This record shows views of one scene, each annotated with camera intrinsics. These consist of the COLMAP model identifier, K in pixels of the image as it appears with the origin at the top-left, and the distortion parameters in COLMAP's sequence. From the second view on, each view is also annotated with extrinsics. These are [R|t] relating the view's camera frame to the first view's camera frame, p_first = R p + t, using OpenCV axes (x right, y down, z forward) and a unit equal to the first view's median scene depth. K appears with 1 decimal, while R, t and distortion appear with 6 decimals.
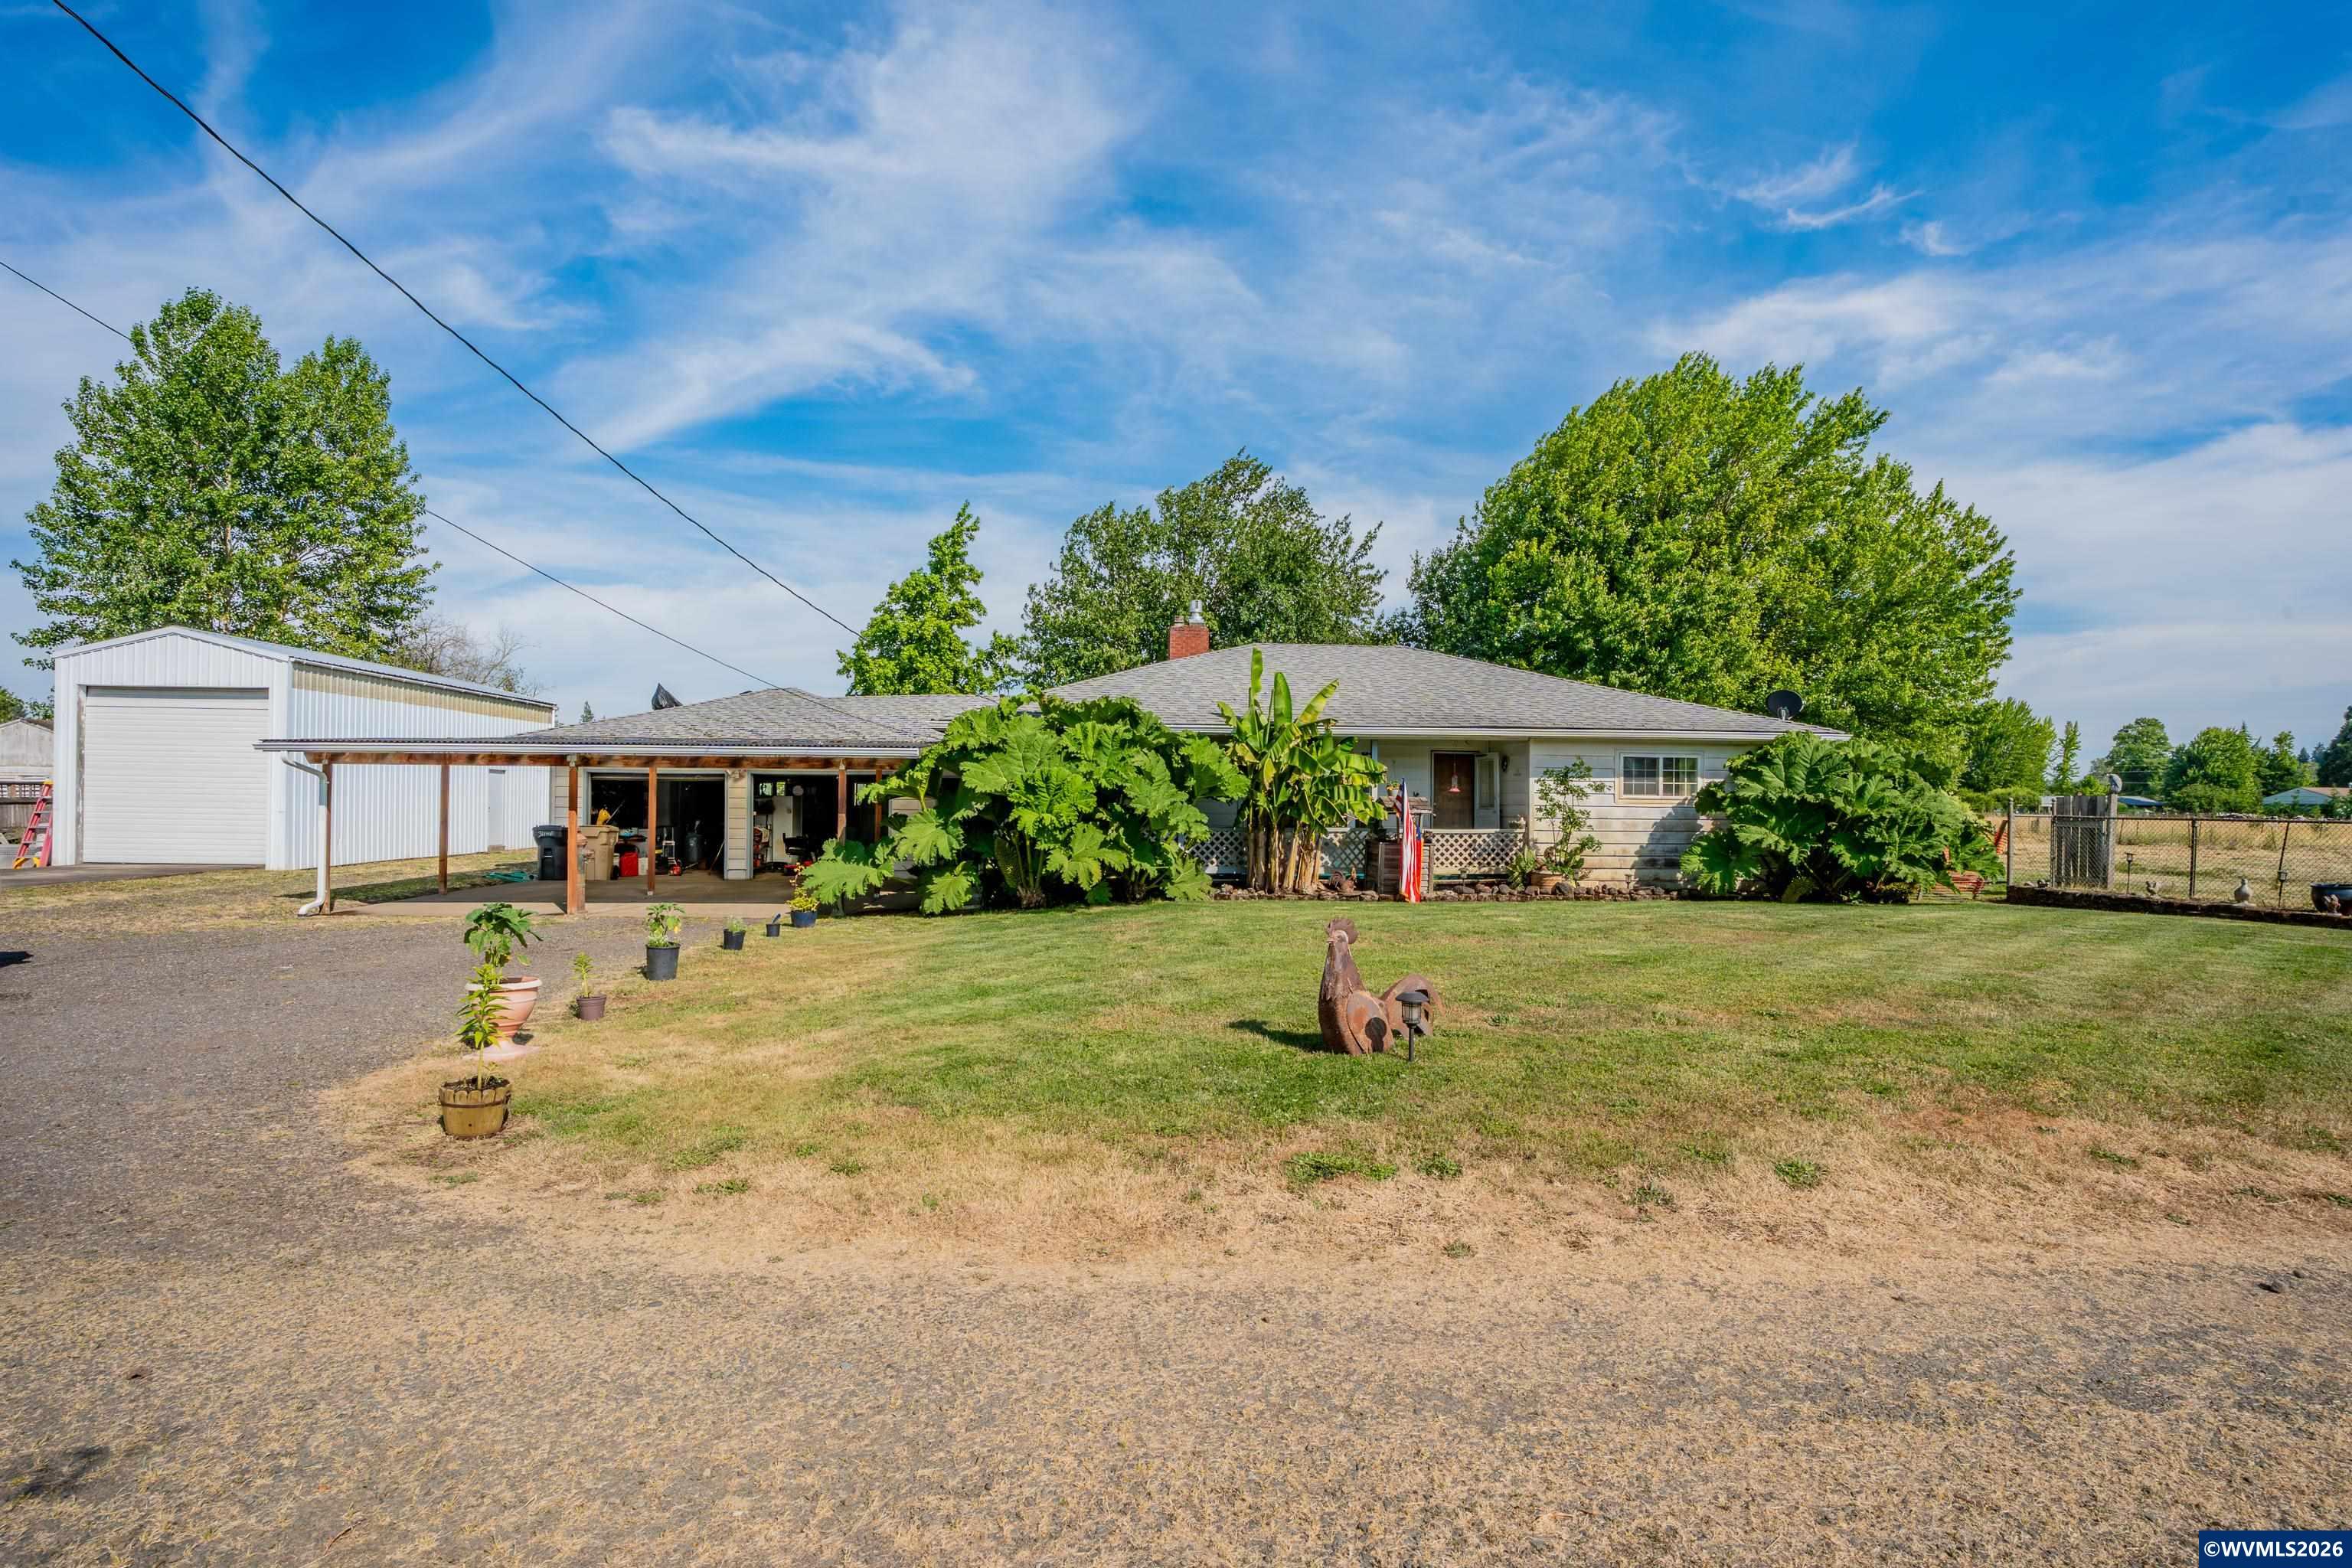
lens RADIAL K [[1133.3, 0, 1218.1], [0, 1133.3, 771.7], [0, 0, 1]] dist [-0.005949, -0.000631]
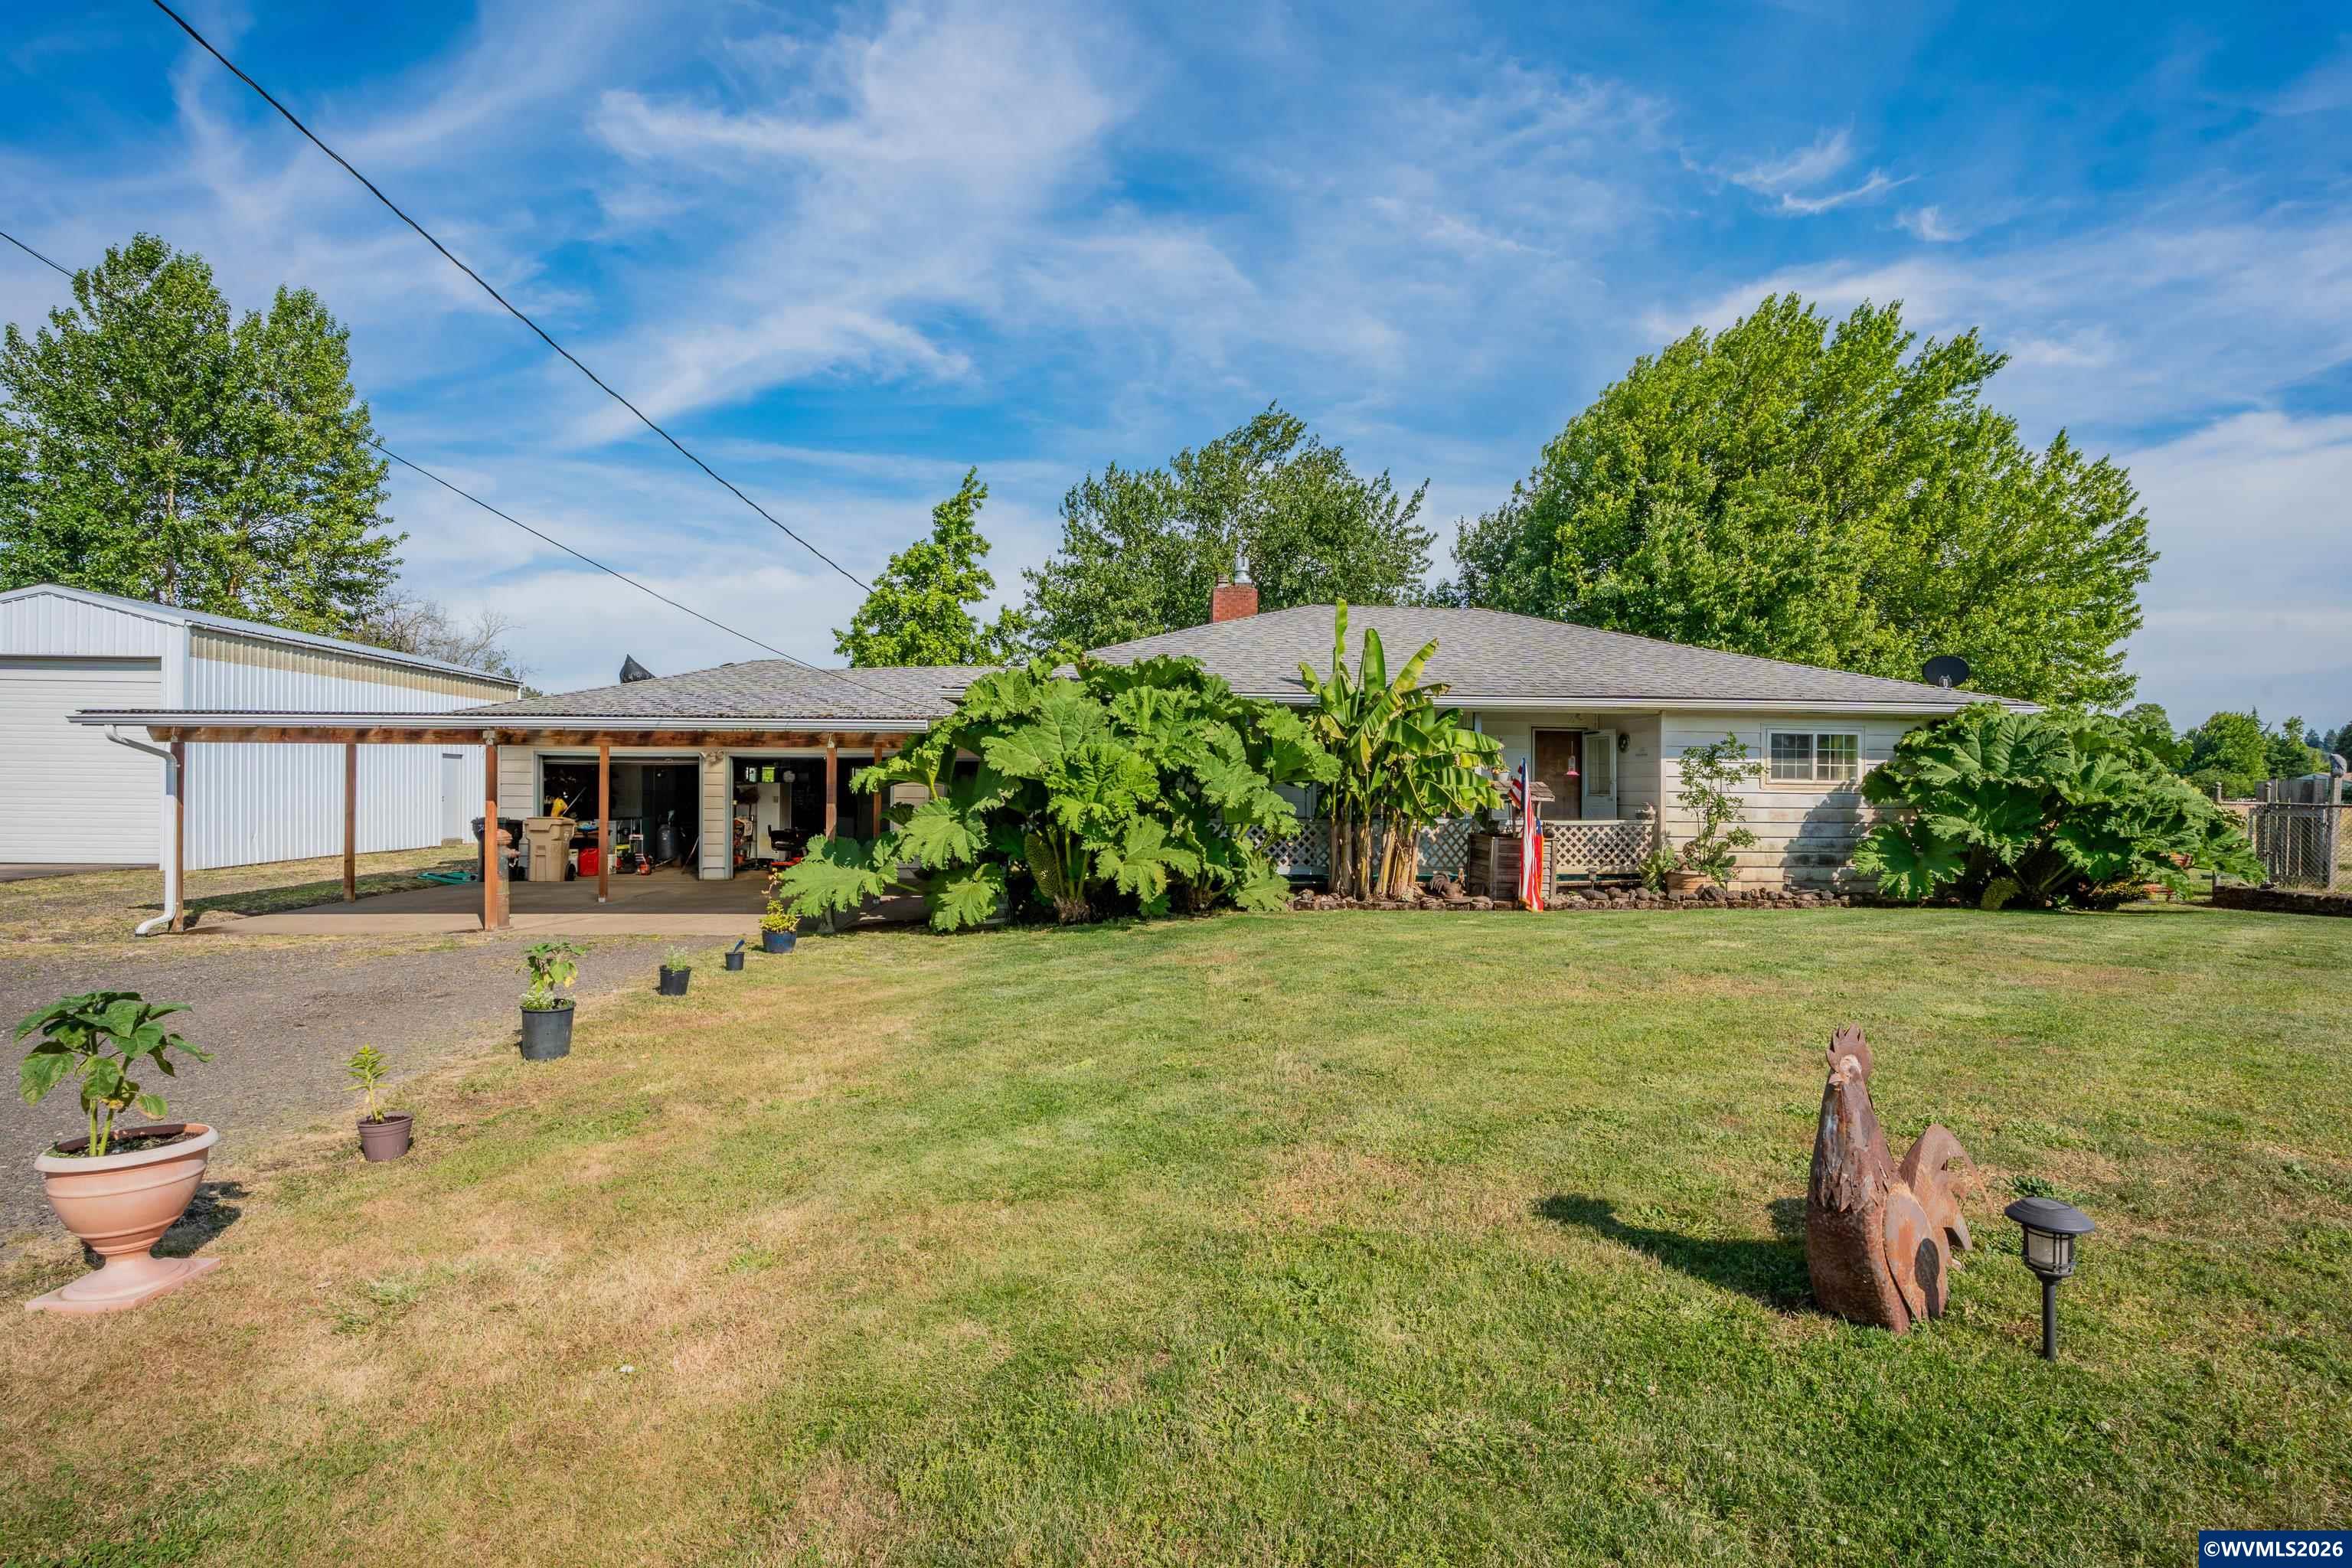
lens RADIAL K [[1116.6, 0, 1216.9], [0, 1116.6, 792.4], [0, 0, 1]] dist [-0.009647, 0.000653]
pose [[0.999991, -0.001570, 0.004020, -0.046059], [0.001448, 0.999545, 0.030128, 0.004224], [-0.004065, -0.030122, 0.999538, 0.152463]]
